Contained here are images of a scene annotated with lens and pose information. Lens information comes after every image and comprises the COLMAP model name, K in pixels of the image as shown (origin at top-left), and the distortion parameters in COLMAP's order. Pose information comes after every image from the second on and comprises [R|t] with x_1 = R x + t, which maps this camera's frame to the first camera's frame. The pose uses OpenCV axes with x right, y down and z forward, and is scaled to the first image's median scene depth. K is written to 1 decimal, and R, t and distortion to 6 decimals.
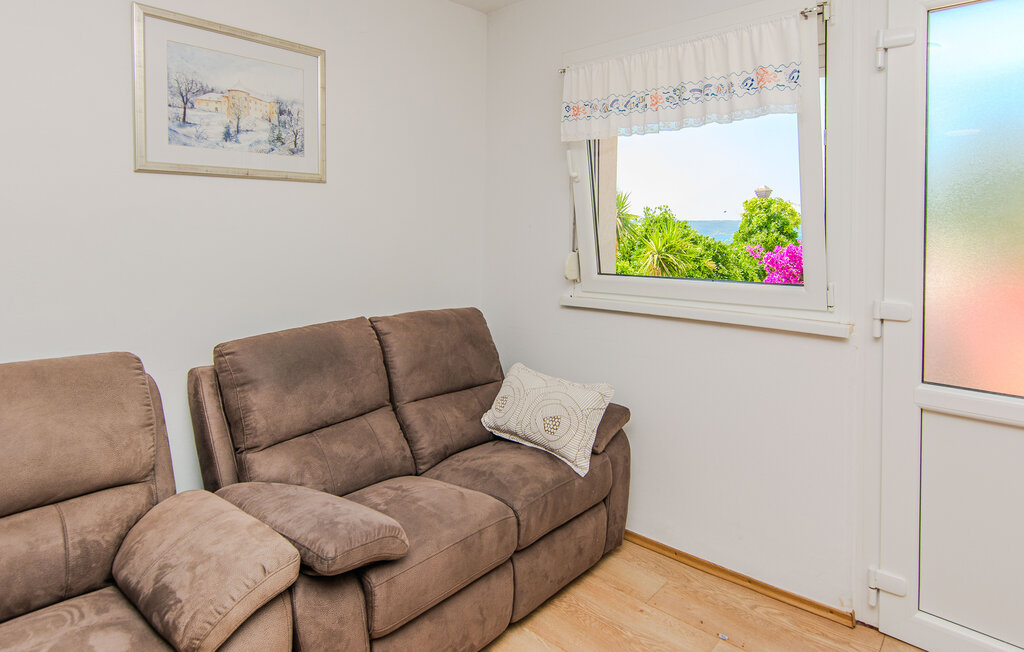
lens RADIAL K [[537.0, 0, 530.7], [0, 537.0, 246.6], [0, 0, 1]] dist [-0.000637, 0.001839]
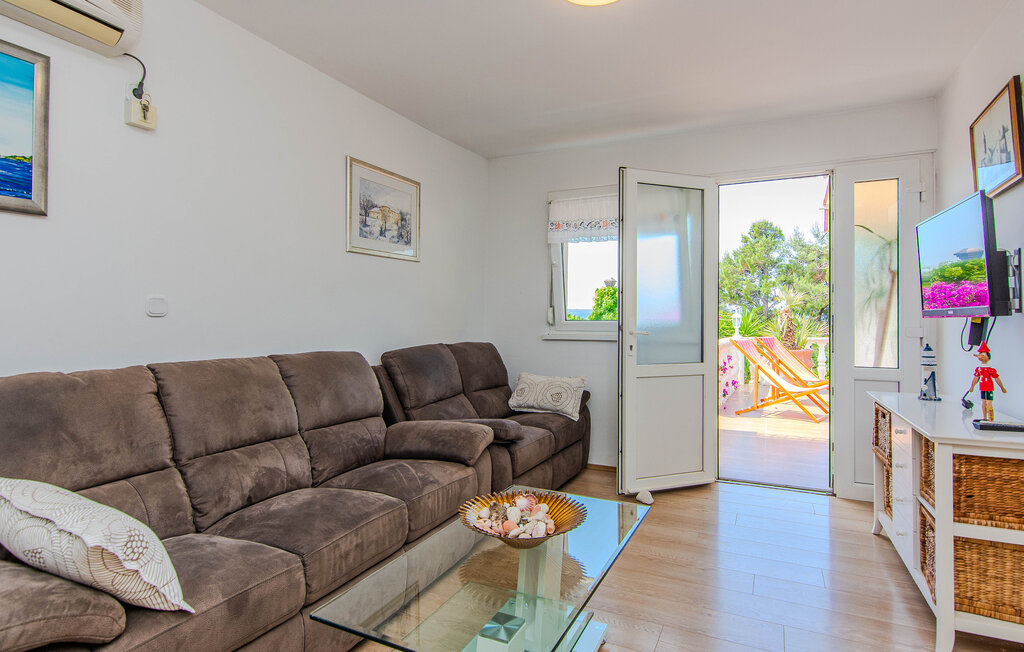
lens RADIAL K [[522.0, 0, 510.7], [0, 522.0, 325.5], [0, 0, 1]] dist [-0.004703, 0.000914]
pose [[0.964146, -0.001024, 0.265370, -0.580012], [0.006885, 0.999752, -0.021156, 0.122279], [-0.265282, 0.022225, 0.963915, -0.675535]]
